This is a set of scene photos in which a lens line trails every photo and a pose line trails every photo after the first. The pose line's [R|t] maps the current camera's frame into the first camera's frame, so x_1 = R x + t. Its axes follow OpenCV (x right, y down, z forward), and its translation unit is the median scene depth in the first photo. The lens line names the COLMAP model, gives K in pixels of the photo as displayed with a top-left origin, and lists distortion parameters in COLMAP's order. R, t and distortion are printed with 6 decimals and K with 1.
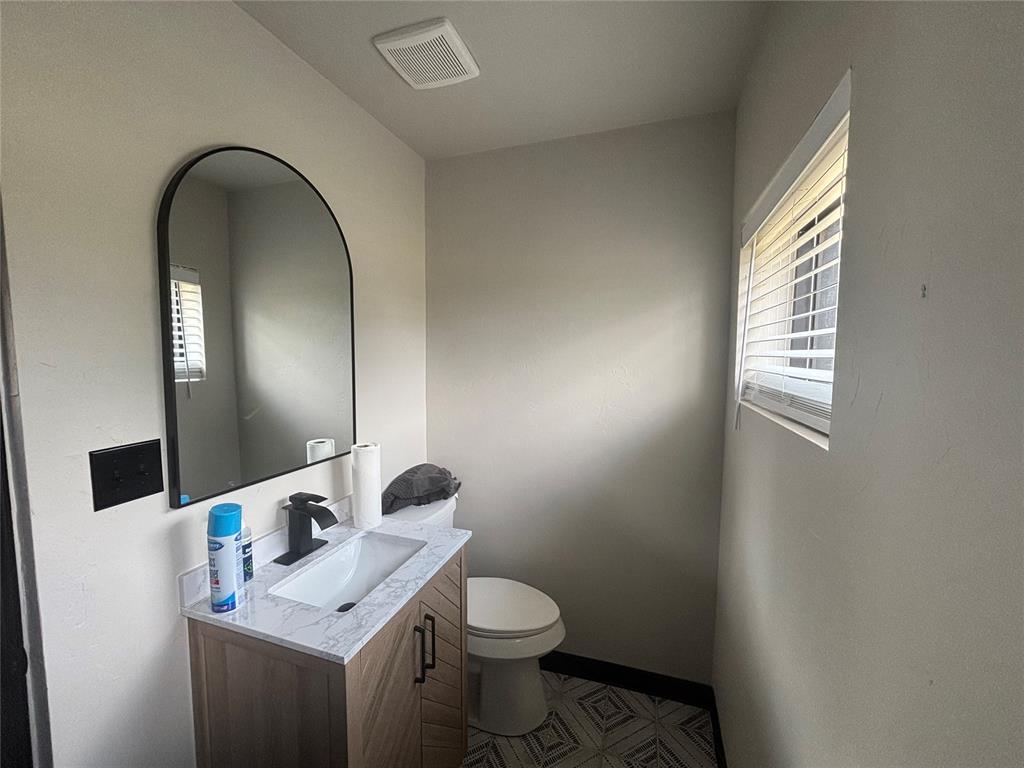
lens RADIAL K [[414.9, 0, 513.1], [0, 414.9, 380.0], [0, 0, 1]] dist [-0.001165, -0.000259]
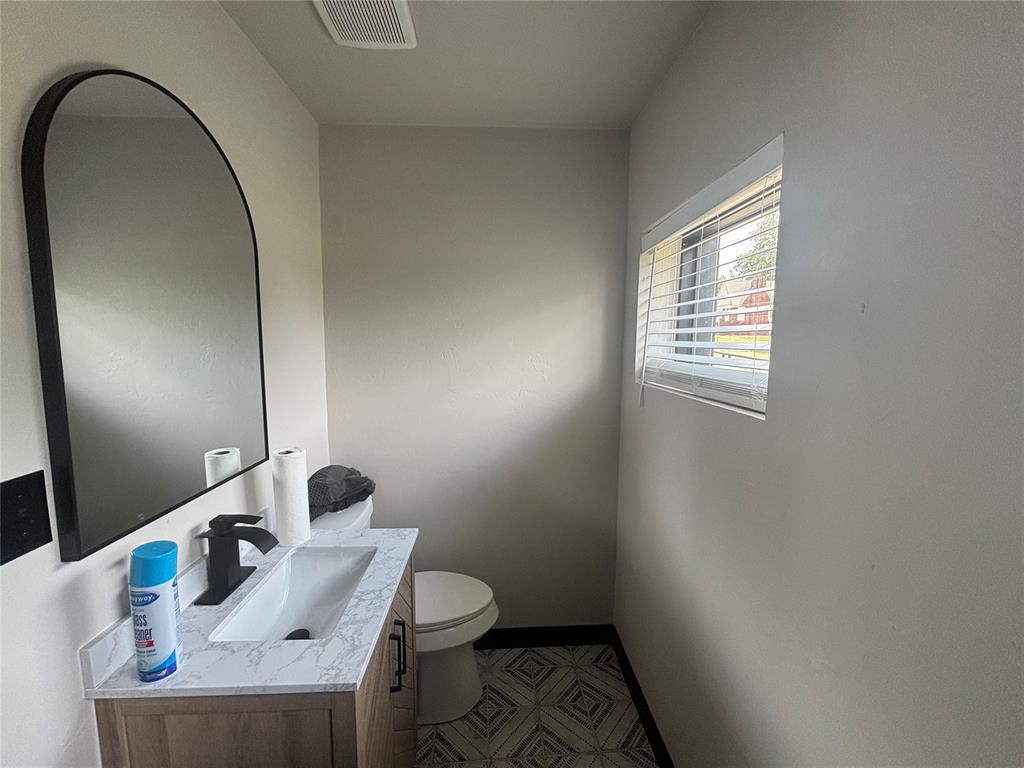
lens RADIAL K [[414.9, 0, 513.1], [0, 414.9, 380.0], [0, 0, 1]] dist [-0.001165, -0.000259]
pose [[0.929919, -0.036717, 0.365927, -0.236320], [0.023626, 0.998913, 0.040191, -0.015660], [-0.367005, -0.028729, 0.929775, 0.026052]]
